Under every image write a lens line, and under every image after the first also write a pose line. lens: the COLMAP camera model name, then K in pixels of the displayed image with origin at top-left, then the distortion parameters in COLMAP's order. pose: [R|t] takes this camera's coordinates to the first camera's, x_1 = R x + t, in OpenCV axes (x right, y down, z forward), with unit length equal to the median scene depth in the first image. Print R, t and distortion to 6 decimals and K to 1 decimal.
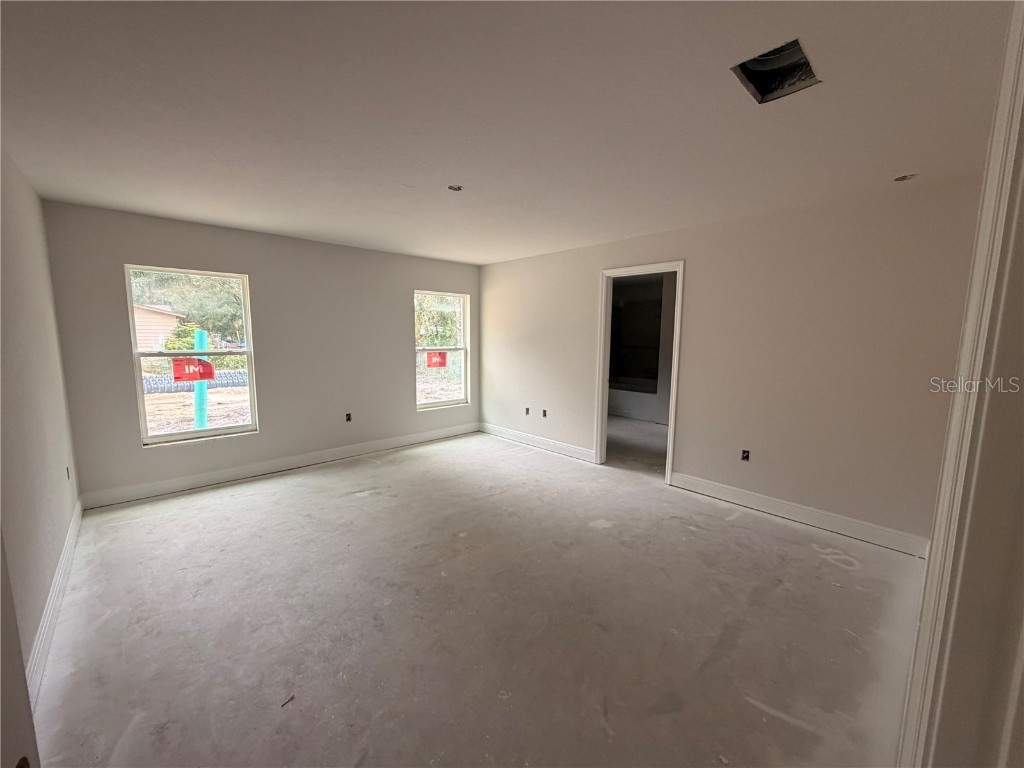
lens RADIAL K [[408.6, 0, 509.0], [0, 408.6, 383.8], [0, 0, 1]] dist [0.000182, -0.000003]
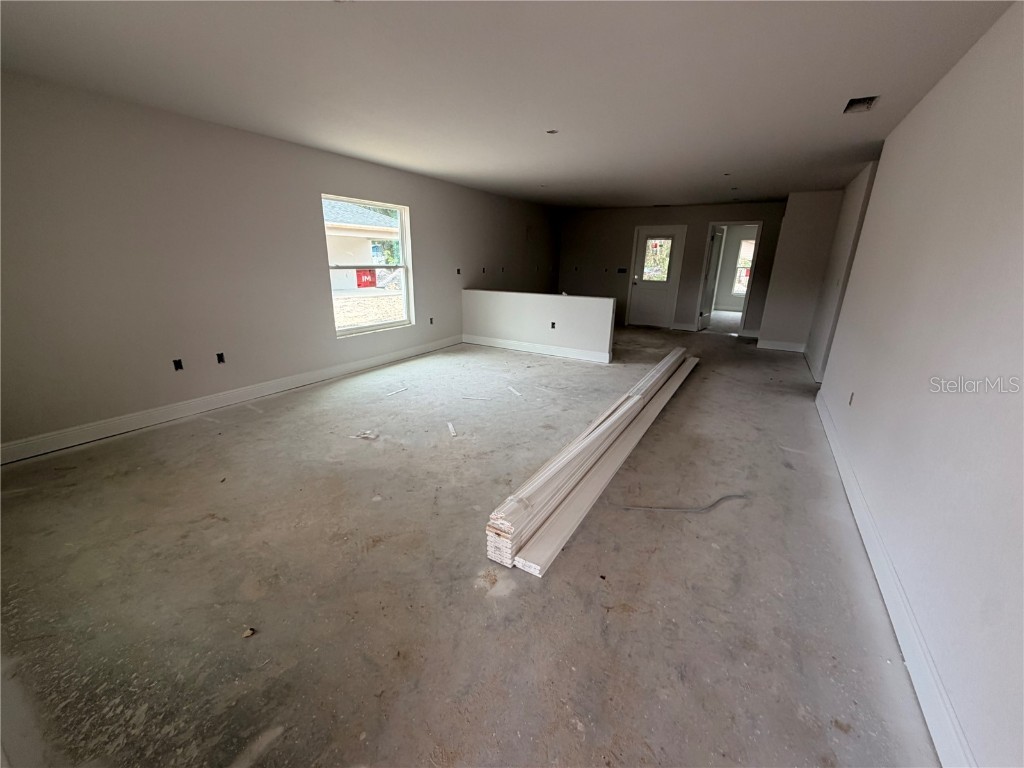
lens RADIAL K [[408.6, 0, 509.0], [0, 408.6, 383.8], [0, 0, 1]] dist [0.000182, -0.000003]
pose [[0.990306, -0.010638, 0.138497, -0.501118], [-0.015567, 0.982282, 0.186761, 0.046042], [-0.138030, -0.187106, 0.972594, -0.437664]]
